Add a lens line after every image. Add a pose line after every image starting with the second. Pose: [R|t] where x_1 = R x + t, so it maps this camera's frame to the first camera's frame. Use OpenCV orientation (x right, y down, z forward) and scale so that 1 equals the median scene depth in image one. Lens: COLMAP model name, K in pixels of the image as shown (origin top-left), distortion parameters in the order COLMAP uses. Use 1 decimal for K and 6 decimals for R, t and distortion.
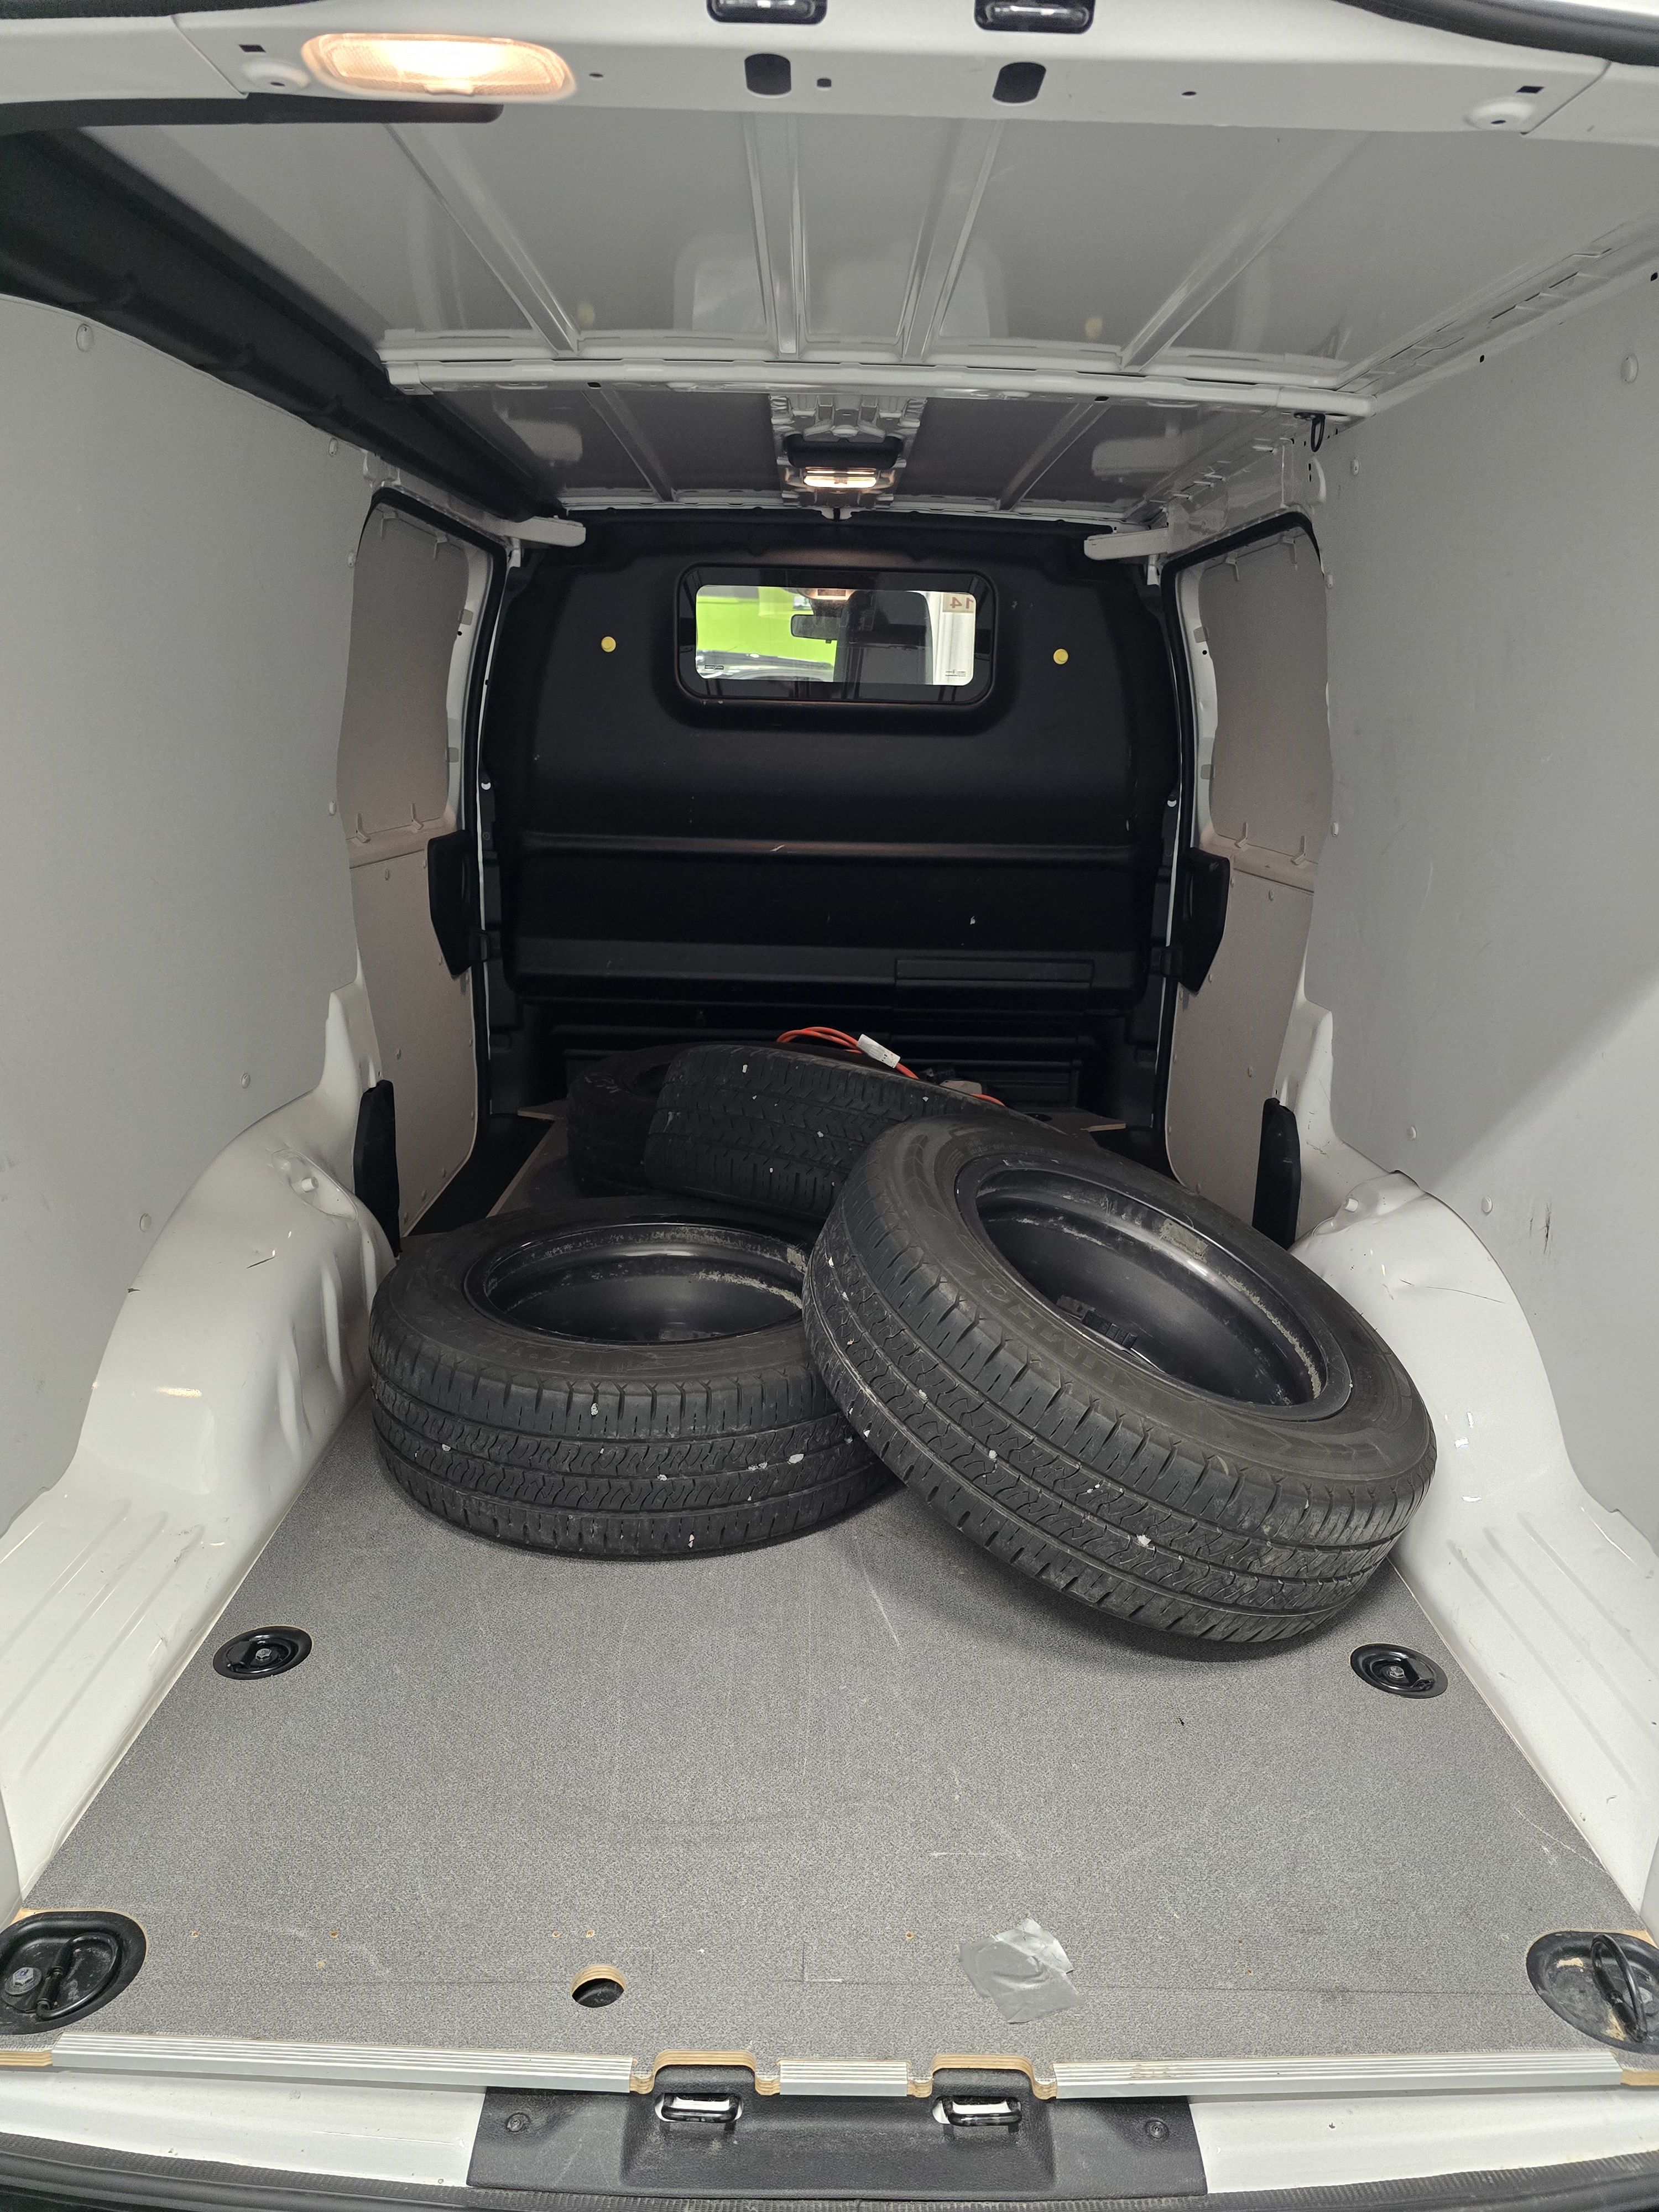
lens RADIAL K [[1469.5, 0, 829.5], [0, 1469.5, 1106.0], [0, 0, 1]] dist [0.008959, 0.000251]
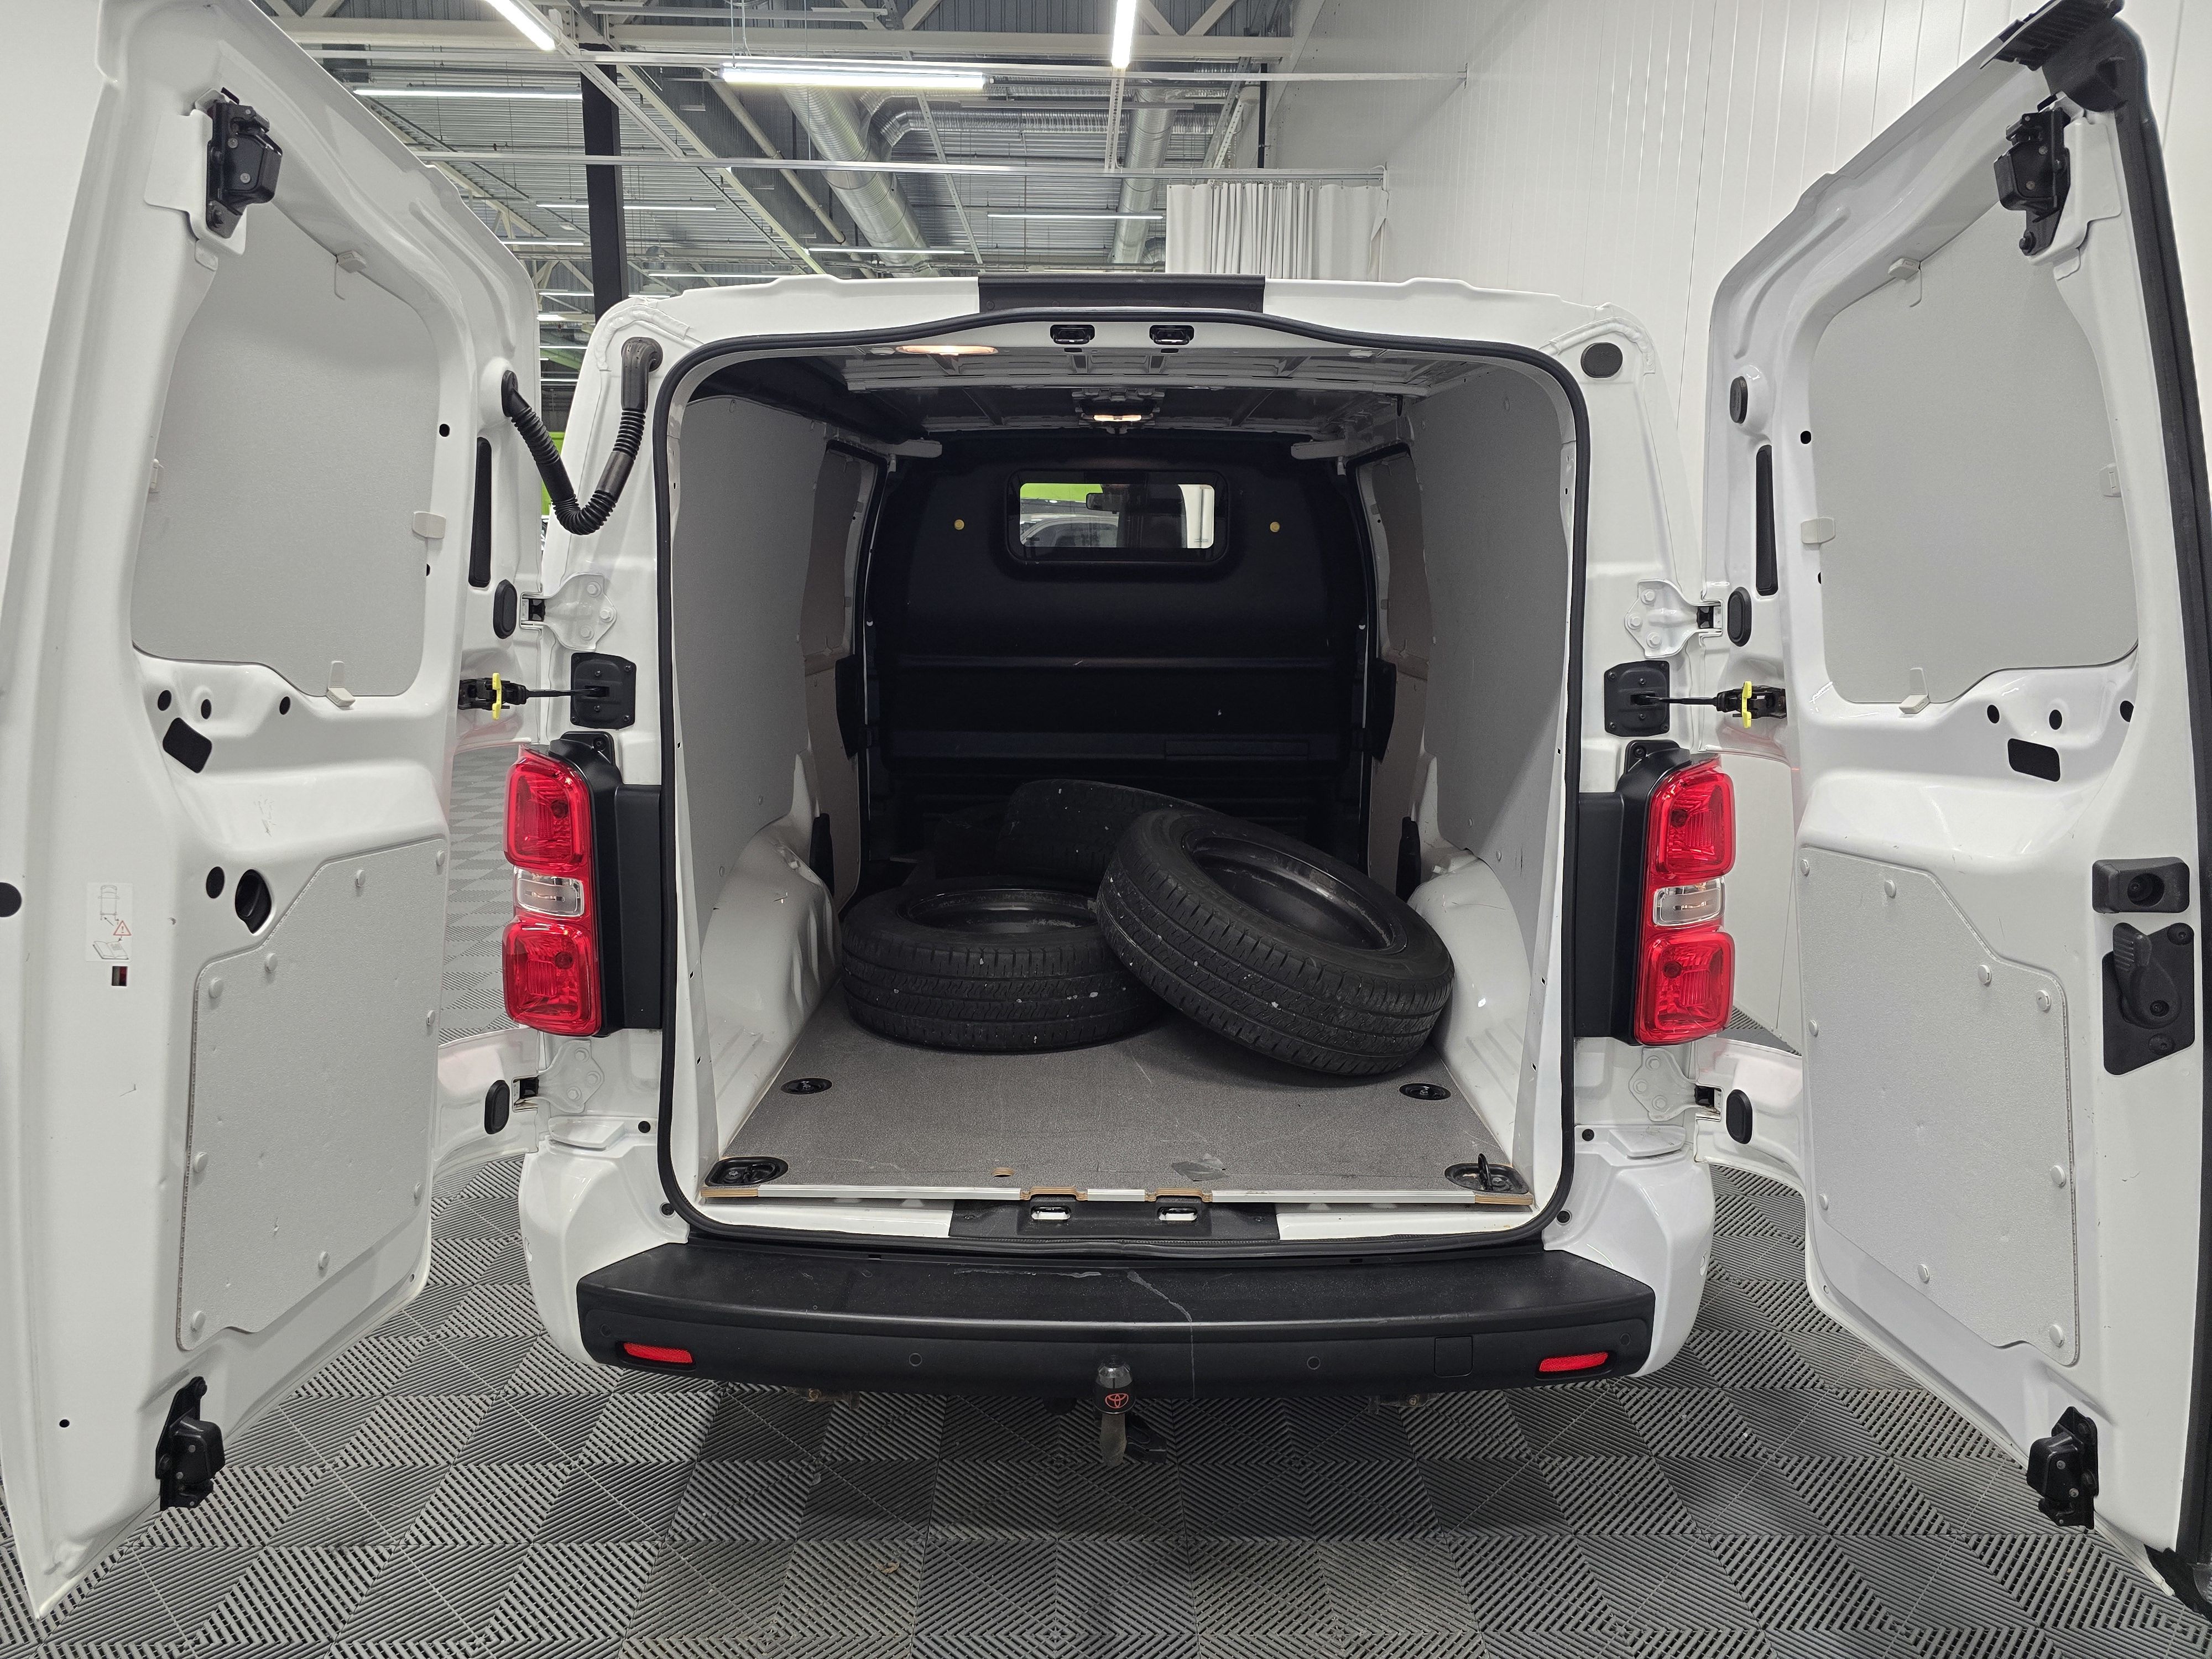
lens RADIAL K [[1509.2, 0, 1098.4], [0, 1509.2, 800.4], [0, 0, 1]] dist [0.042047, -0.041077]
pose [[0.999659, -0.014796, -0.021499, 0.020657], [0.012708, 0.995472, -0.094206, 0.144752], [0.022796, 0.093900, 0.995321, -0.671840]]
